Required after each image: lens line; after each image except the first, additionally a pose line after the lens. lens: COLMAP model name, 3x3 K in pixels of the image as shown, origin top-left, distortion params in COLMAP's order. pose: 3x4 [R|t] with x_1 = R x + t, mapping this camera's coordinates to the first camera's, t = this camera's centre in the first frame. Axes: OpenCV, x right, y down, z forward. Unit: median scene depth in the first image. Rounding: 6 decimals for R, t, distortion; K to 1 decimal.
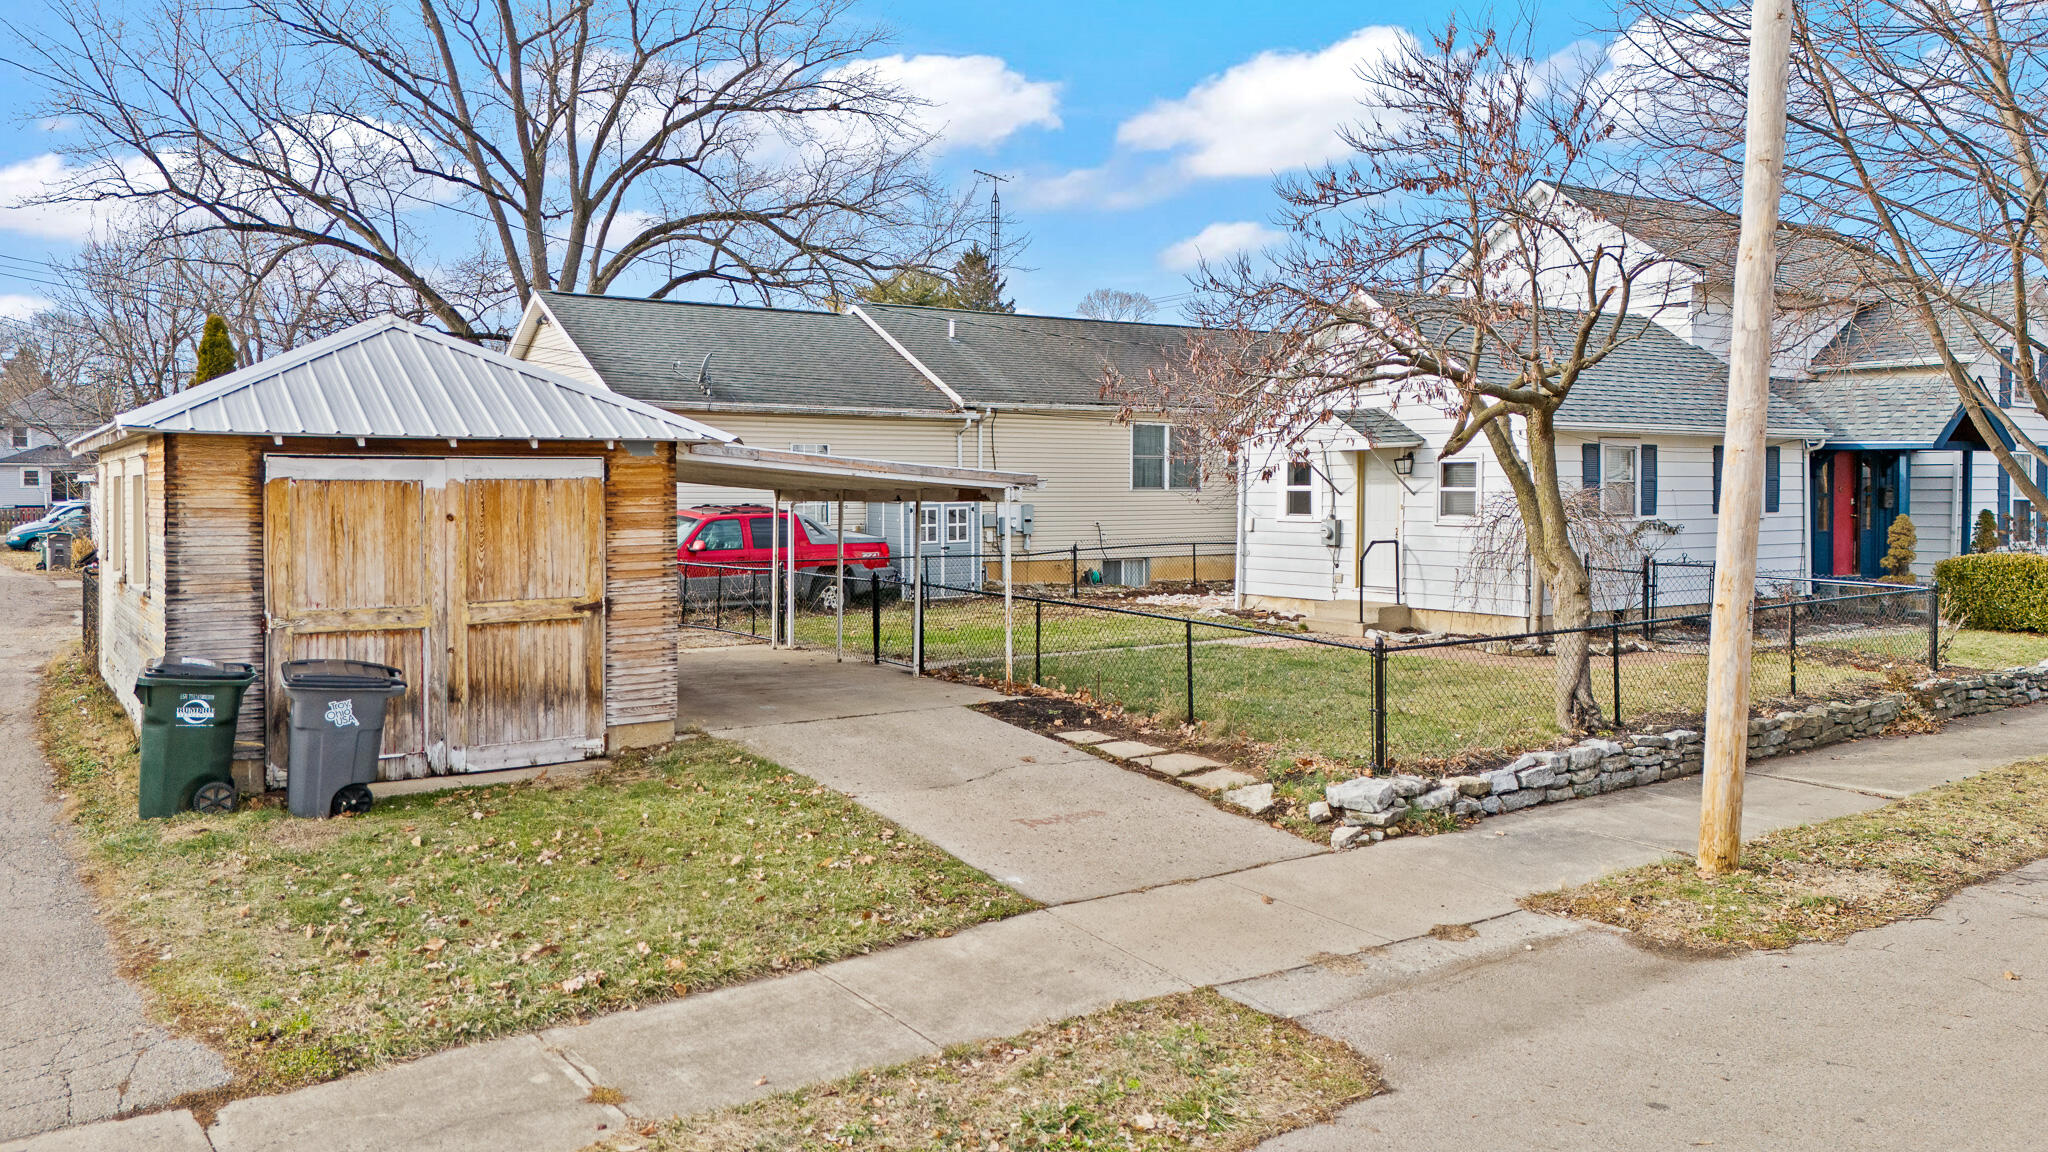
lens RADIAL K [[1532.2, 0, 1033.4], [0, 1532.2, 547.7], [0, 0, 1]] dist [0.112023, -0.138634]
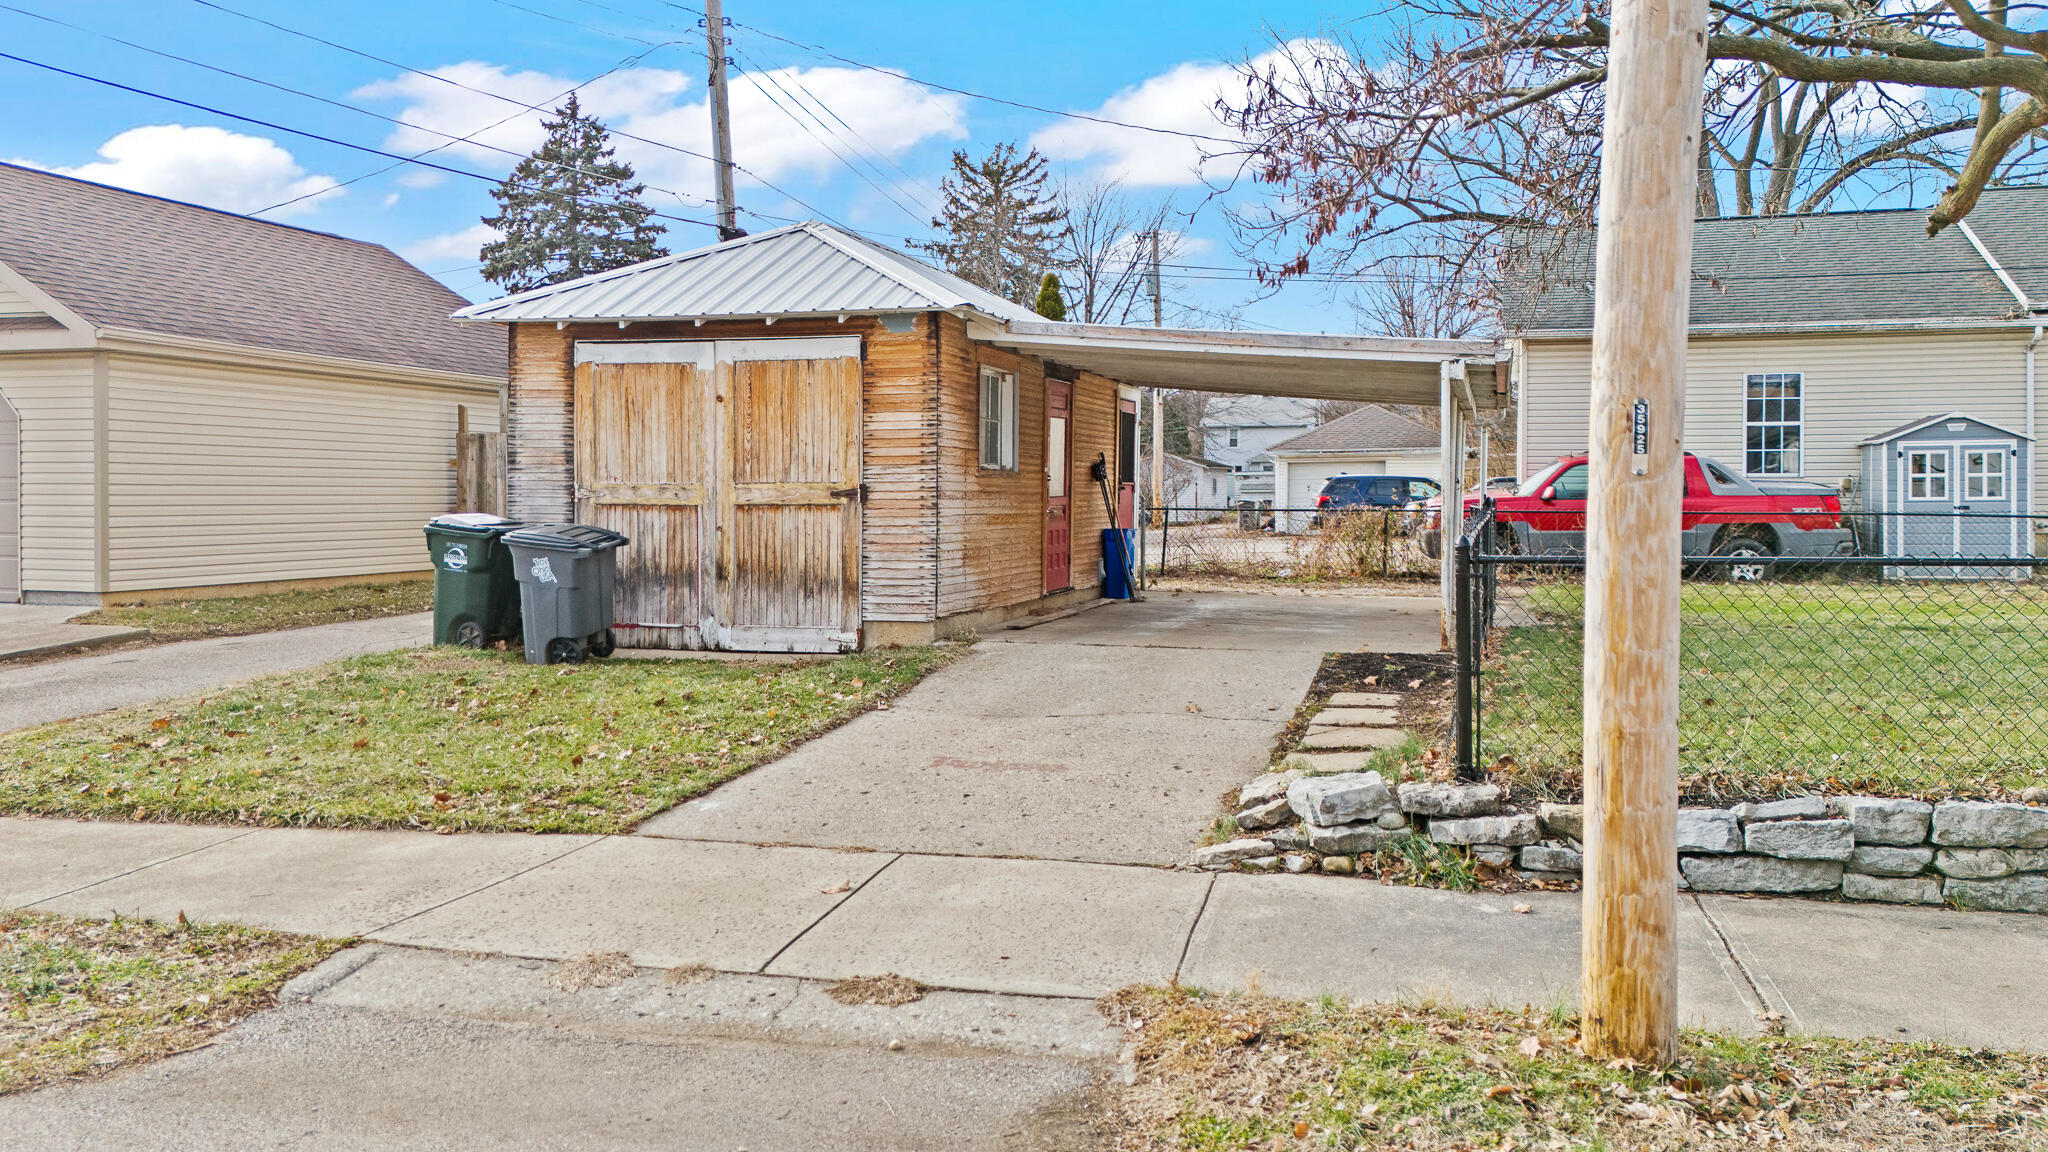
lens RADIAL K [[1532.2, 0, 1033.4], [0, 1532.2, 547.7], [0, 0, 1]] dist [0.112023, -0.138634]
pose [[0.651895, 0.031715, -0.757646, 0.497608], [-0.033160, 0.999362, 0.013302, 0.054600], [0.757584, 0.016452, 0.652530, 0.463812]]
